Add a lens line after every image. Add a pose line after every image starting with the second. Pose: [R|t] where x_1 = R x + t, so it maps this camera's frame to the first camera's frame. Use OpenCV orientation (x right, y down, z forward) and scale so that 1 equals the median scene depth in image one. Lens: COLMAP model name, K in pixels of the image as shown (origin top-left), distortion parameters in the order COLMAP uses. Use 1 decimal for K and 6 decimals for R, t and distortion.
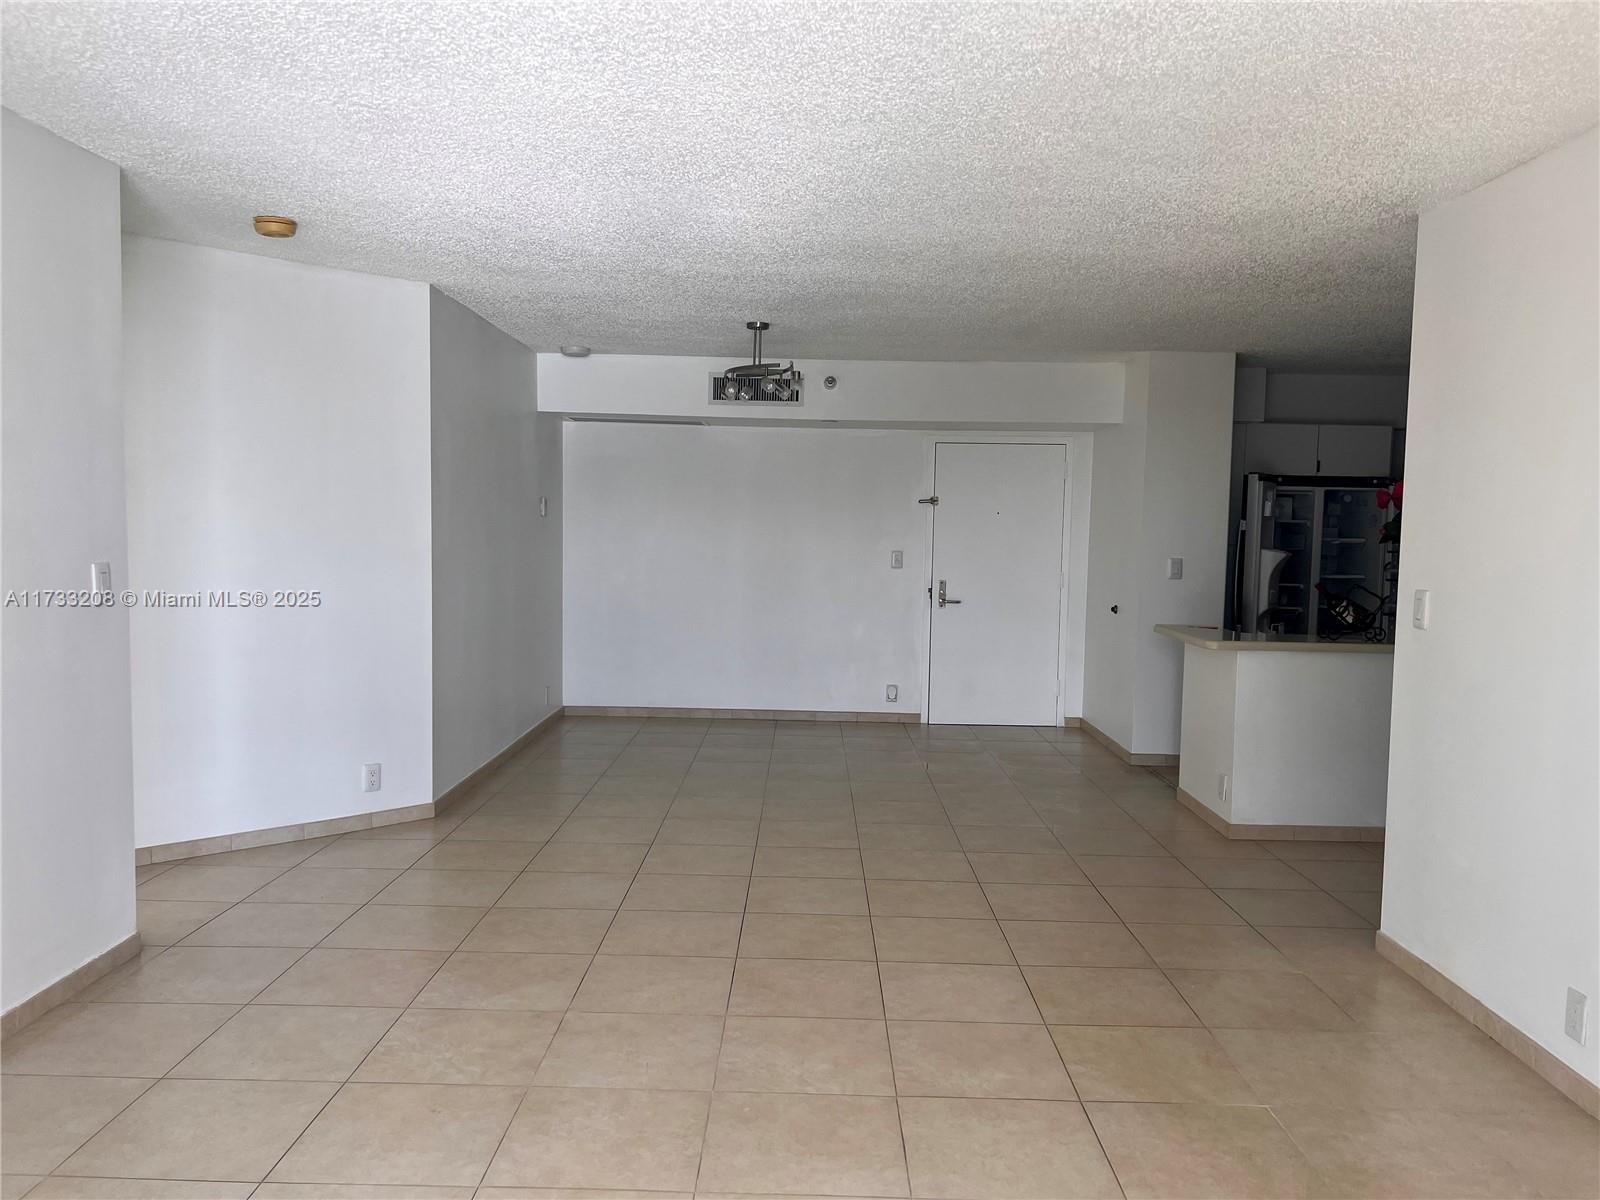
lens RADIAL K [[1201.9, 0, 800.7], [0, 1201.9, 612.3], [0, 0, 1]] dist [0.062341, -0.064187]
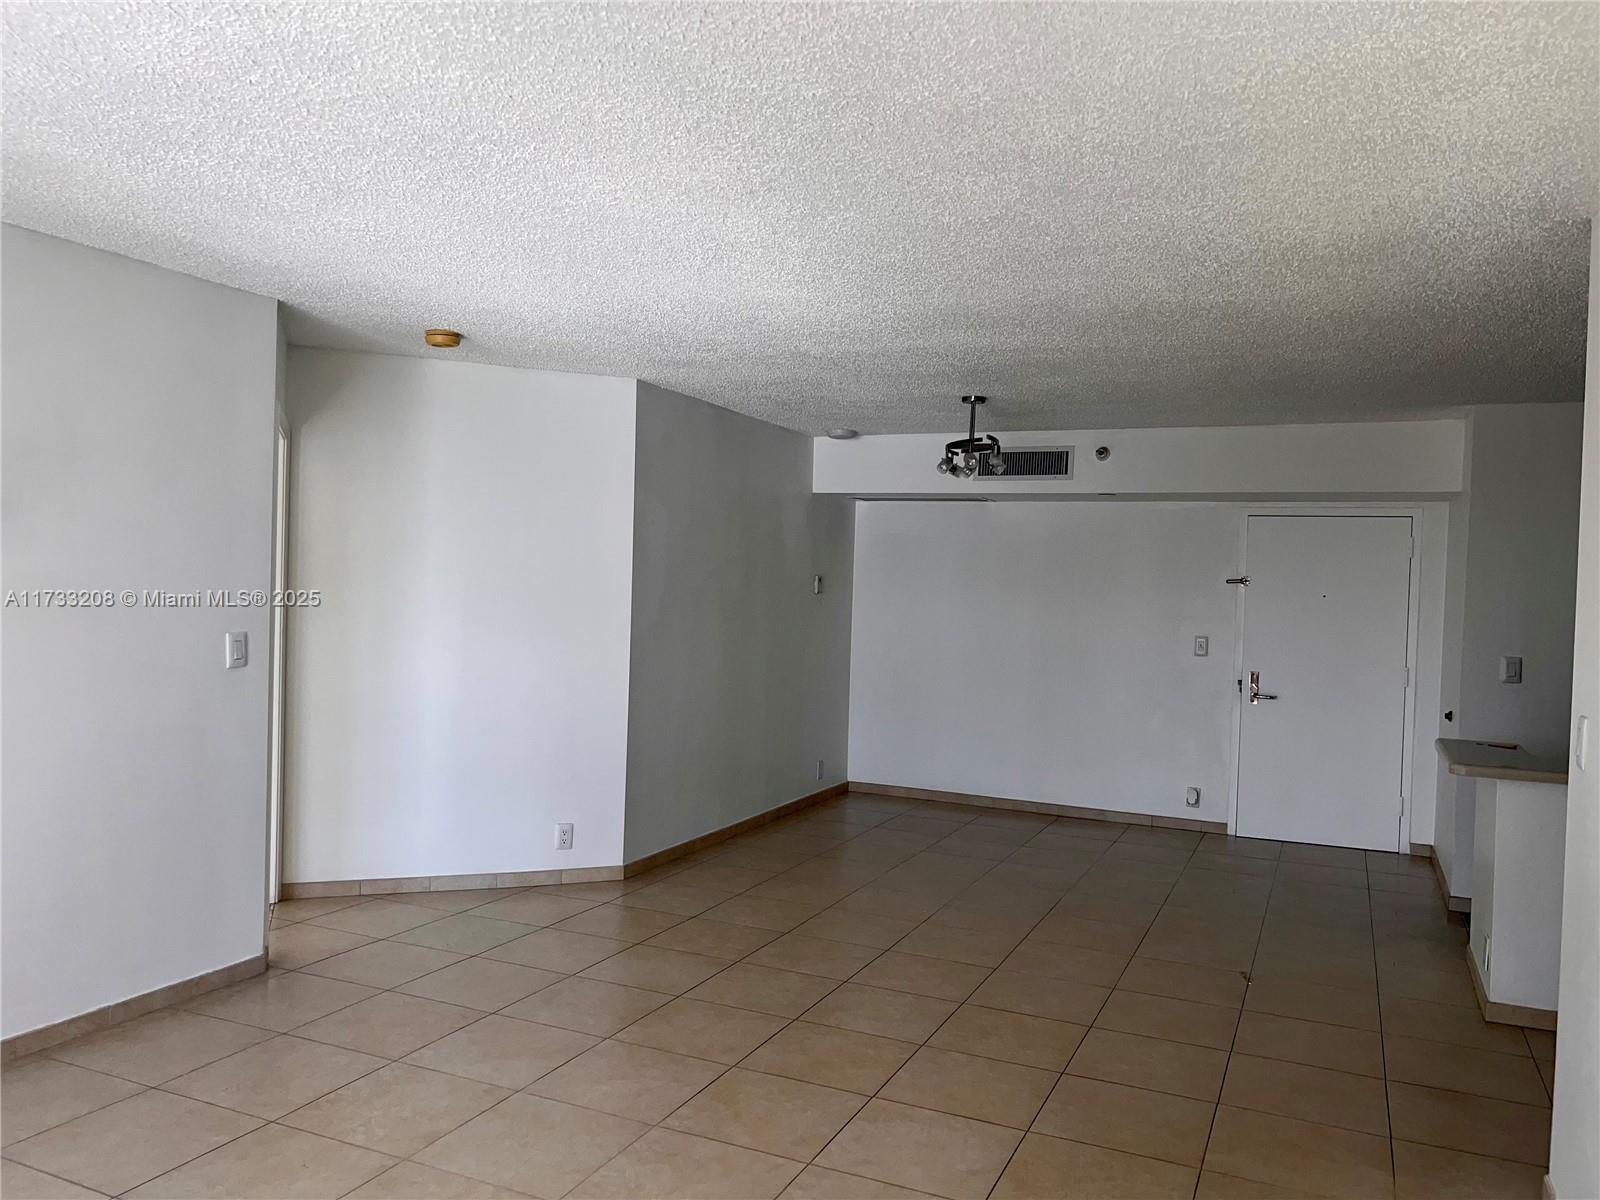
lens RADIAL K [[1201.9, 0, 802.4], [0, 1201.9, 609.7], [0, 0, 1]] dist [0.062341, -0.064187]
pose [[0.917027, 0.018919, -0.398377, 0.300277], [-0.044122, 0.997555, -0.054192, -0.017320], [0.396378, 0.067272, 0.915619, 0.106021]]
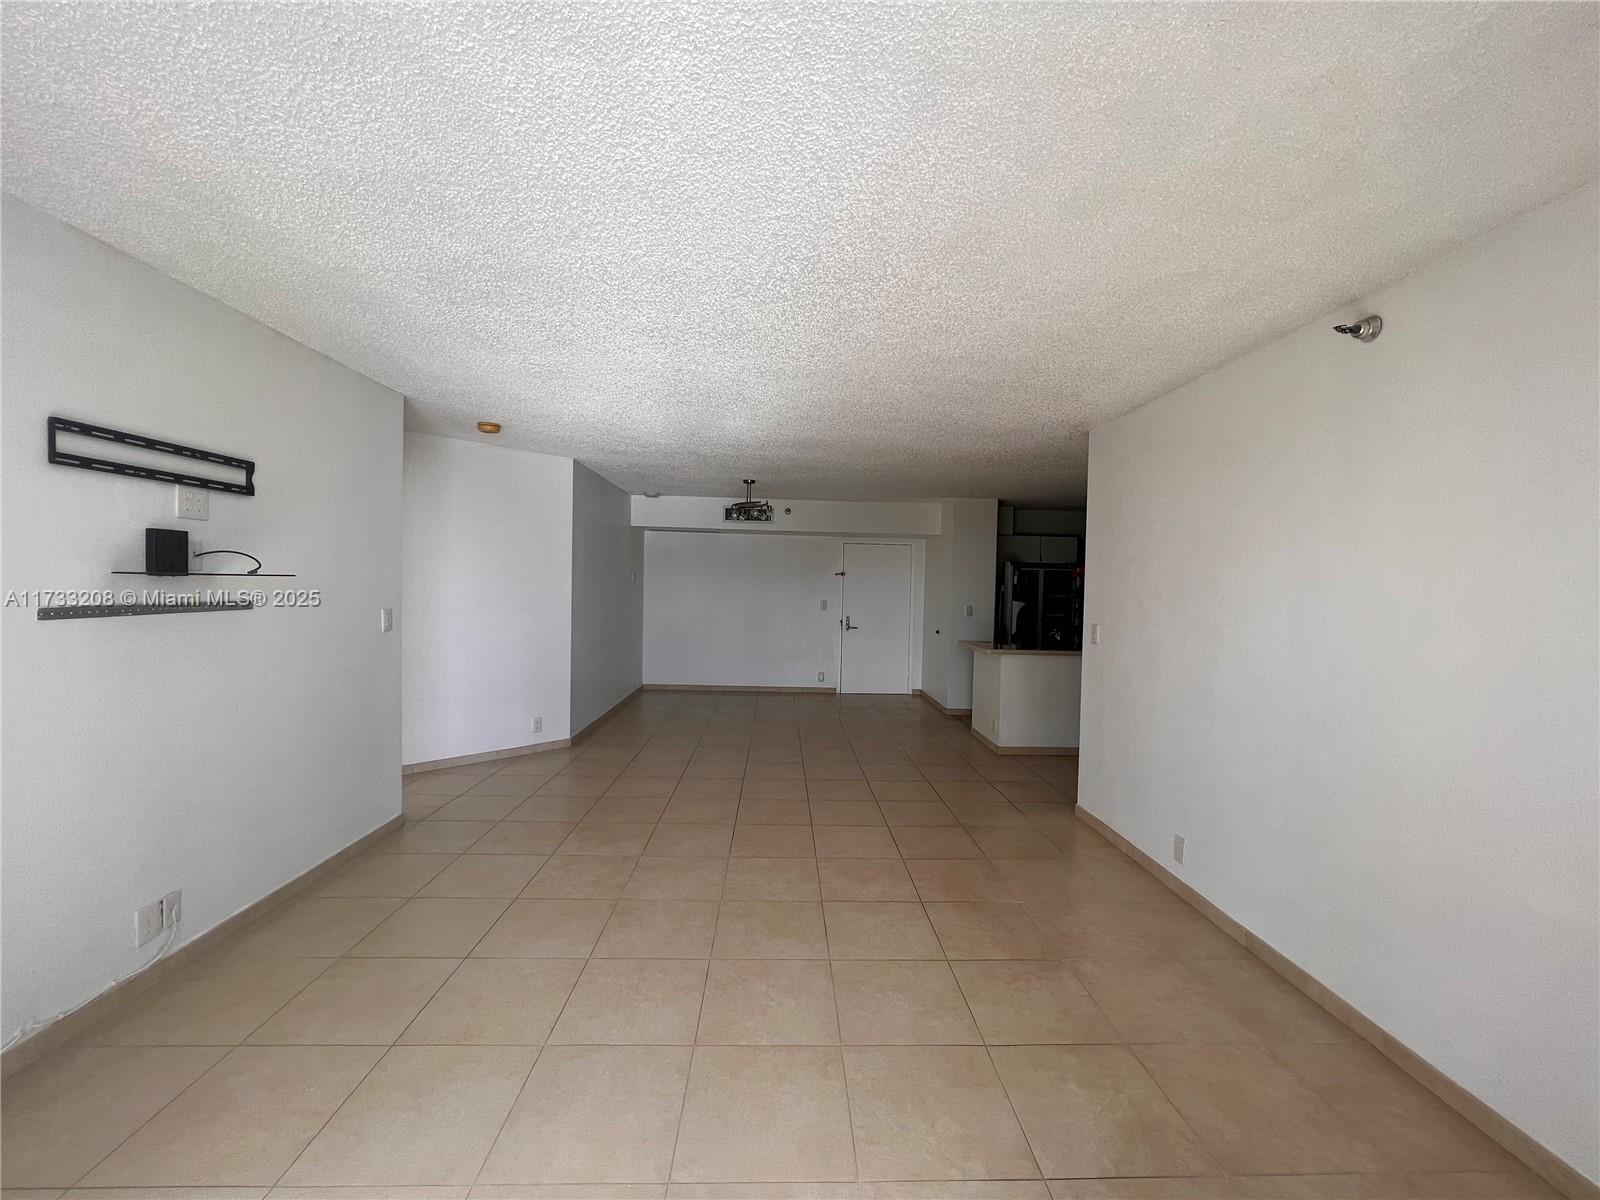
lens RADIAL K [[638.8, 0, 802.7], [0, 638.8, 604.1], [0, 0, 1]] dist [0.000736, 0.000261]
pose [[0.998909, 0.002189, 0.046640, 0.002414], [-0.000160, 0.999055, -0.043456, -0.004438], [-0.046691, 0.043402, 0.997966, 0.012202]]
